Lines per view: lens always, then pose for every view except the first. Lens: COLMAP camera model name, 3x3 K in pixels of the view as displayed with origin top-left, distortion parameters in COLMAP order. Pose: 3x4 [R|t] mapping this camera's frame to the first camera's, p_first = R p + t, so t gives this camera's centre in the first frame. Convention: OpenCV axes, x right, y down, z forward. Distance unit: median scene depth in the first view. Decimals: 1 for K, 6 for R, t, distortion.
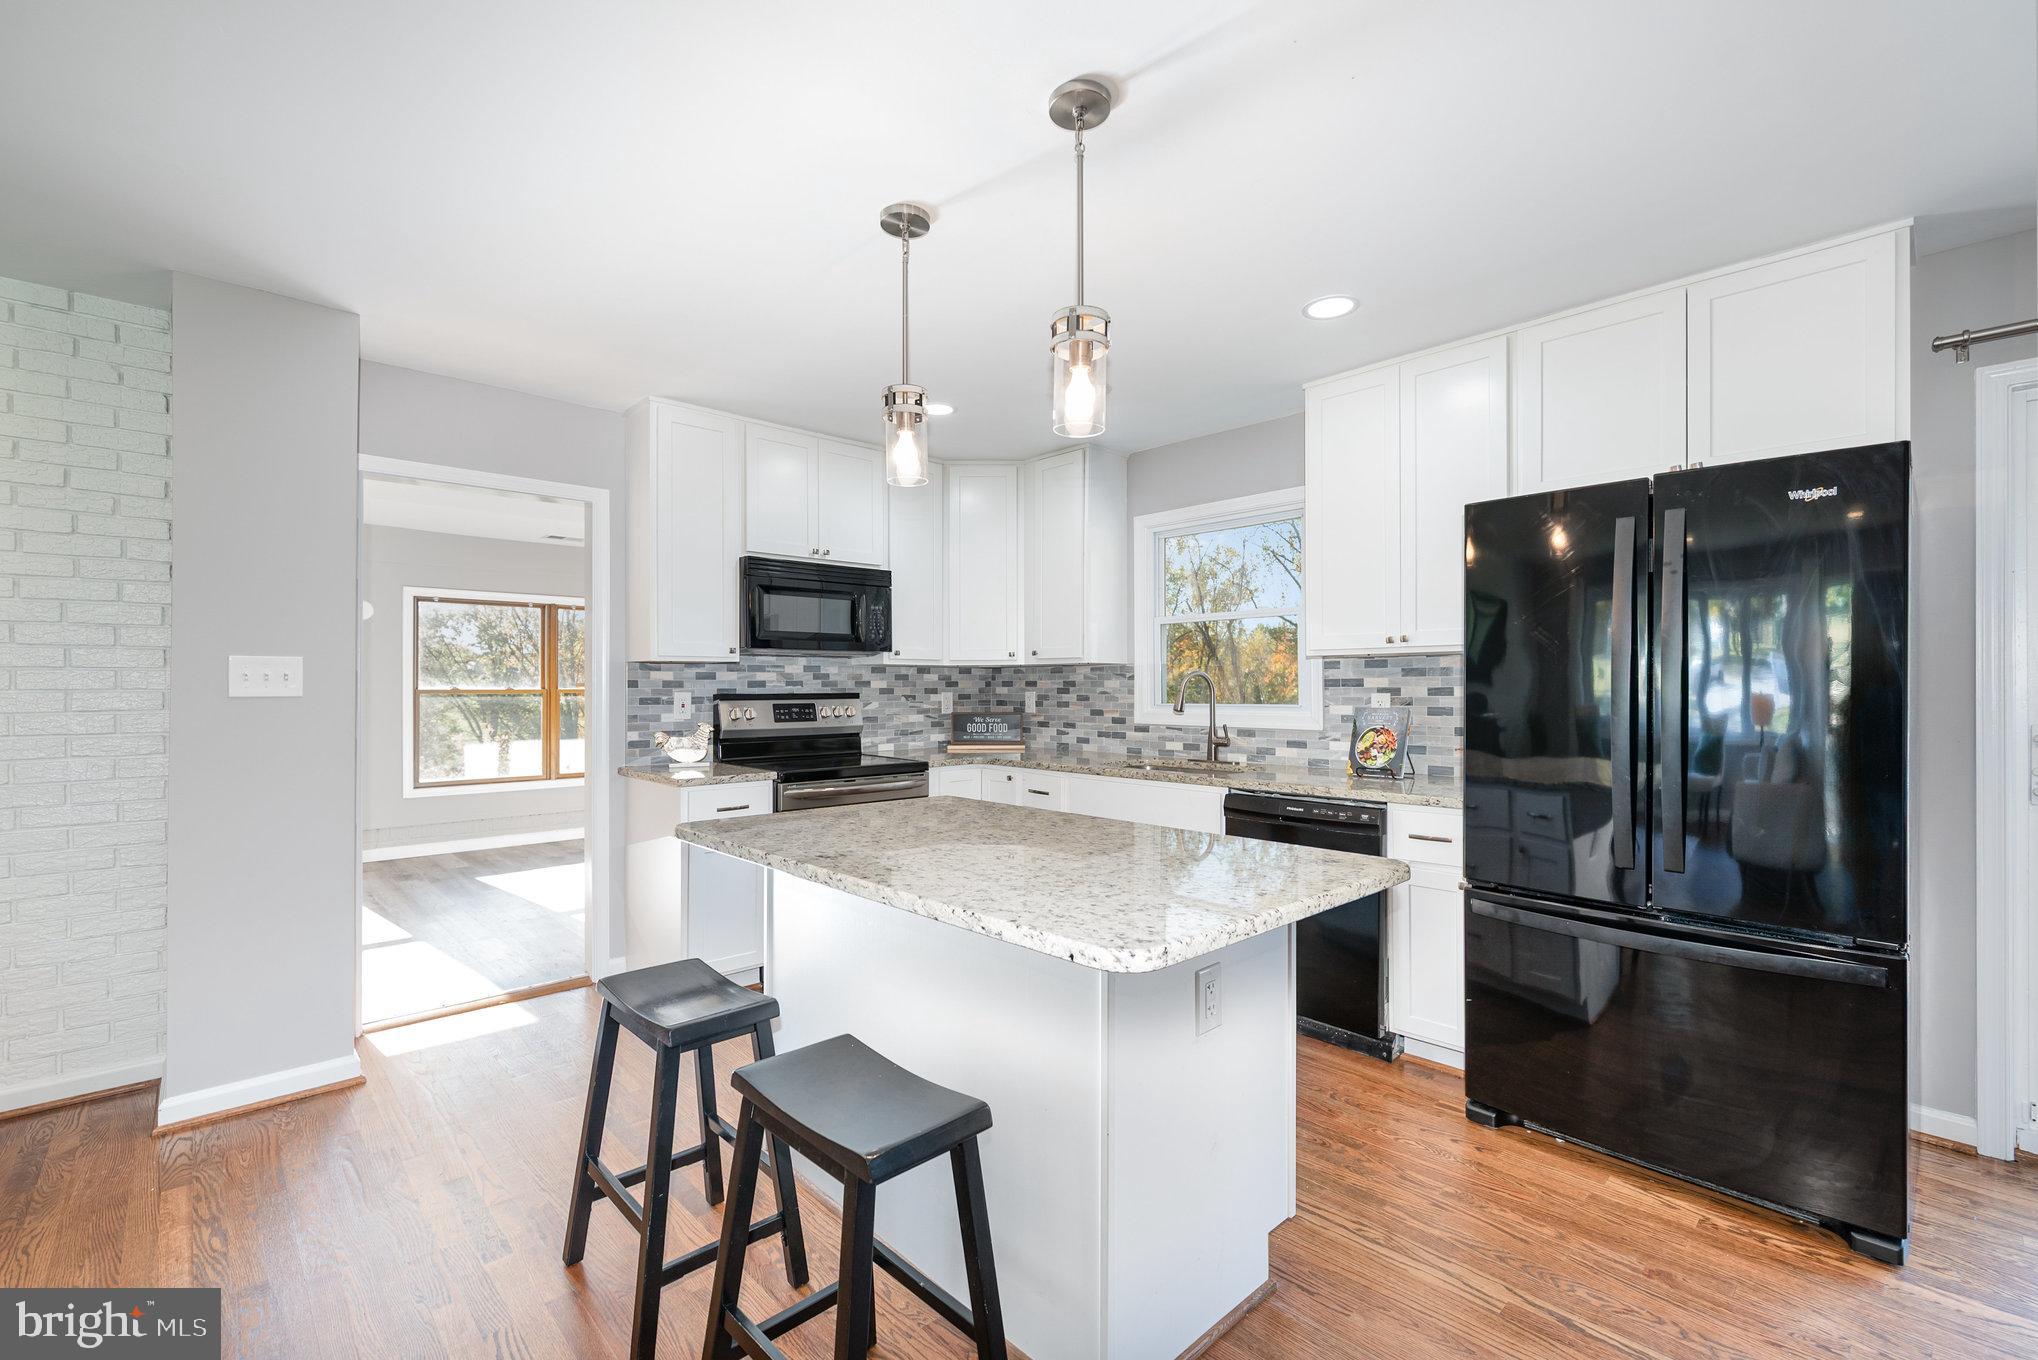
lens RADIAL K [[875.8, 0, 1014.5], [0, 875.8, 684.6], [0, 0, 1]] dist [0.002167, -0.000475]
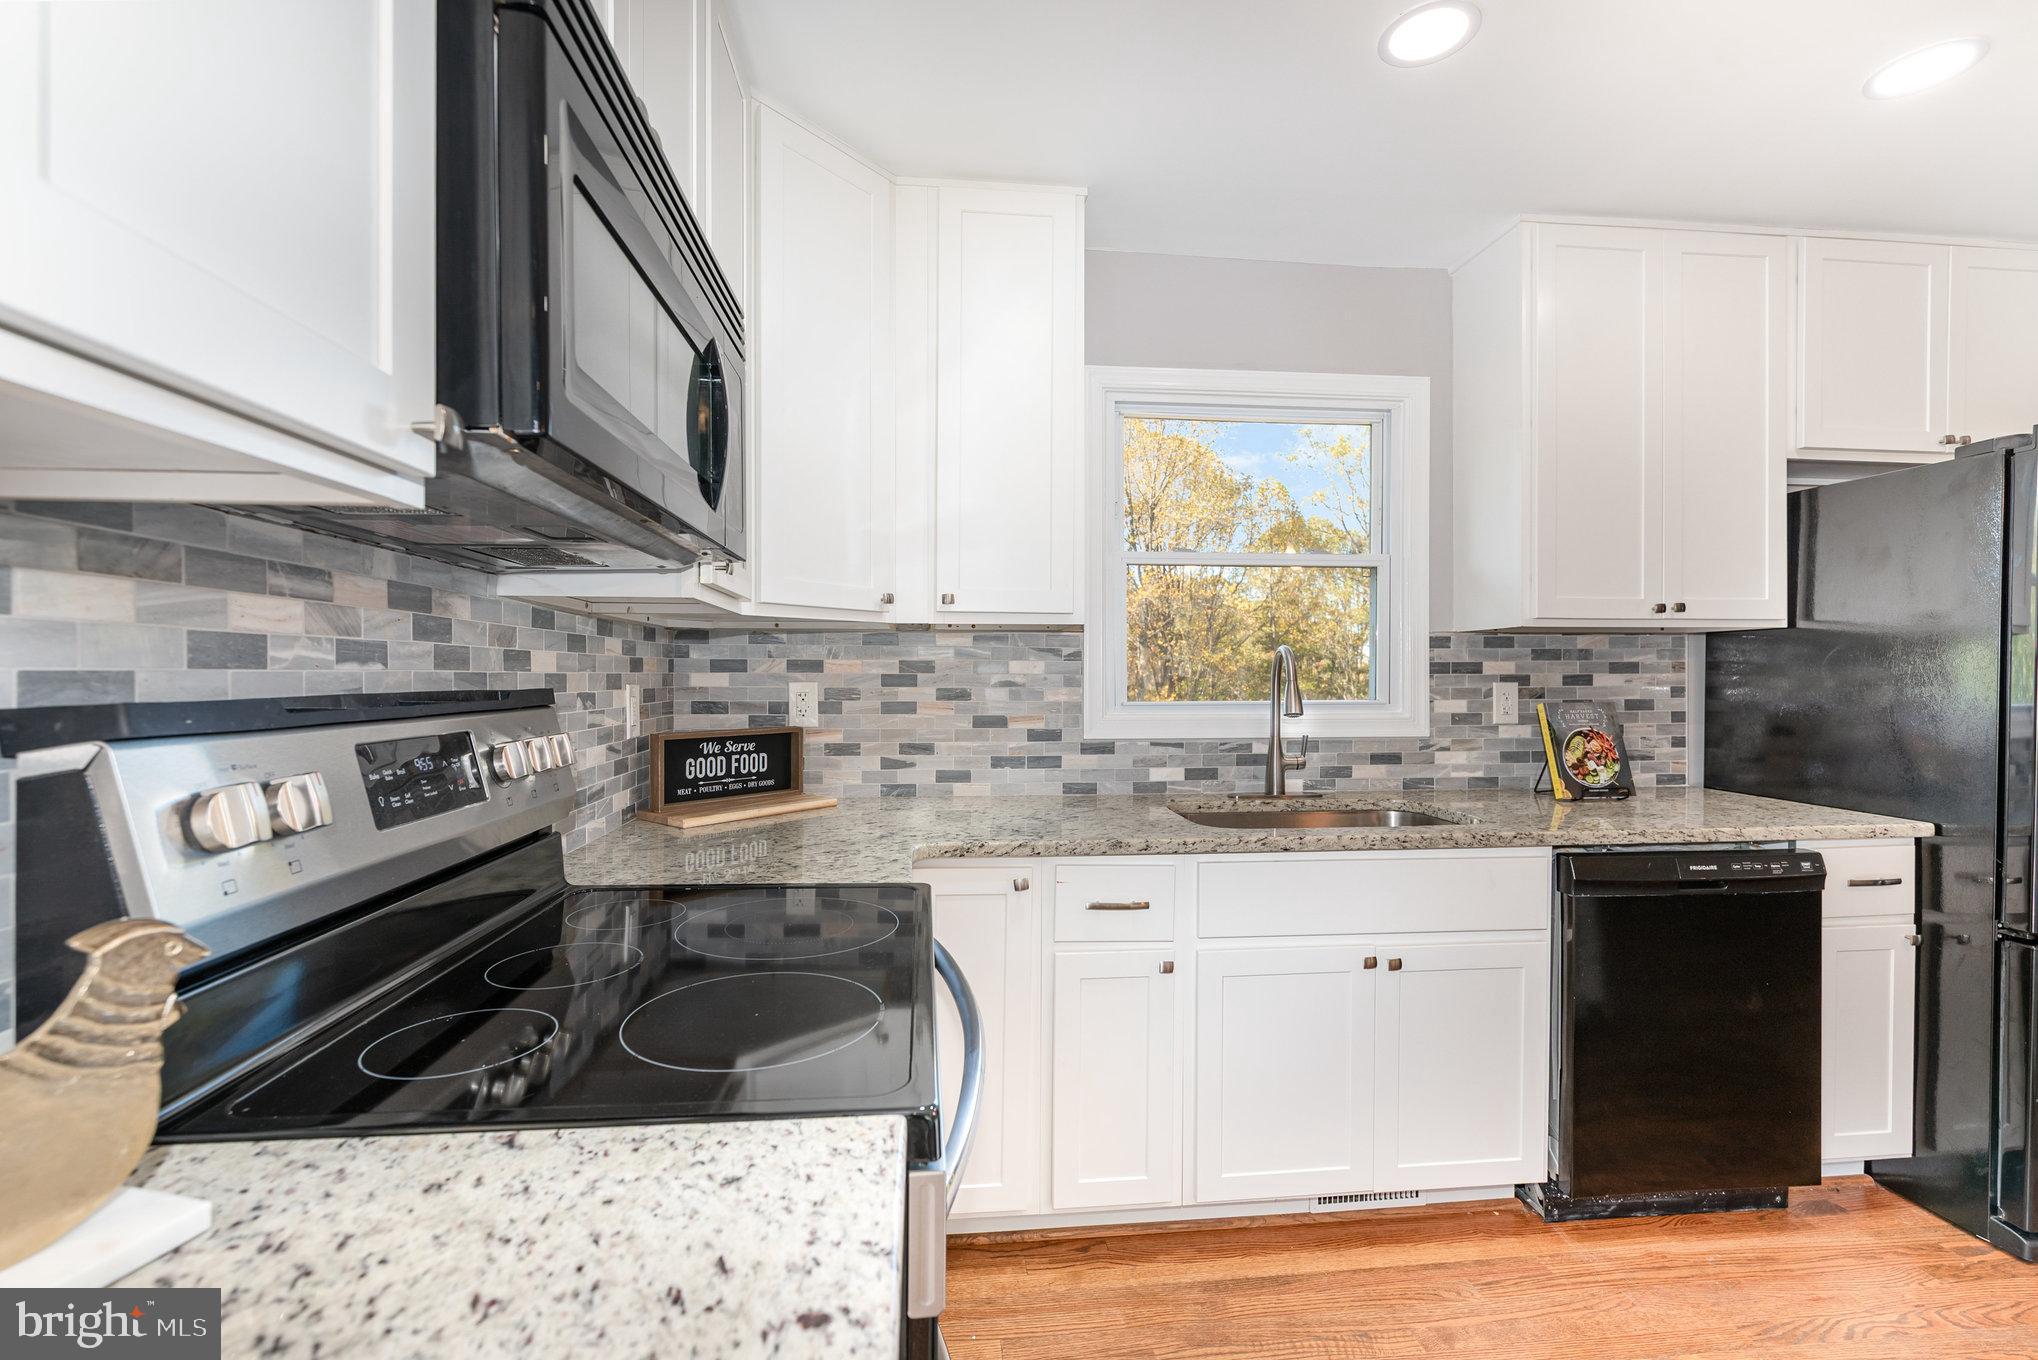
lens RADIAL K [[875.8, 0, 1020.9], [0, 875.8, 685.3], [0, 0, 1]] dist [0.002167, -0.000475]
pose [[0.606232, -0.007092, 0.795256, -0.393060], [-0.003667, 0.999925, 0.011713, 0.004878], [-0.795279, -0.010017, 0.606160, 0.838198]]
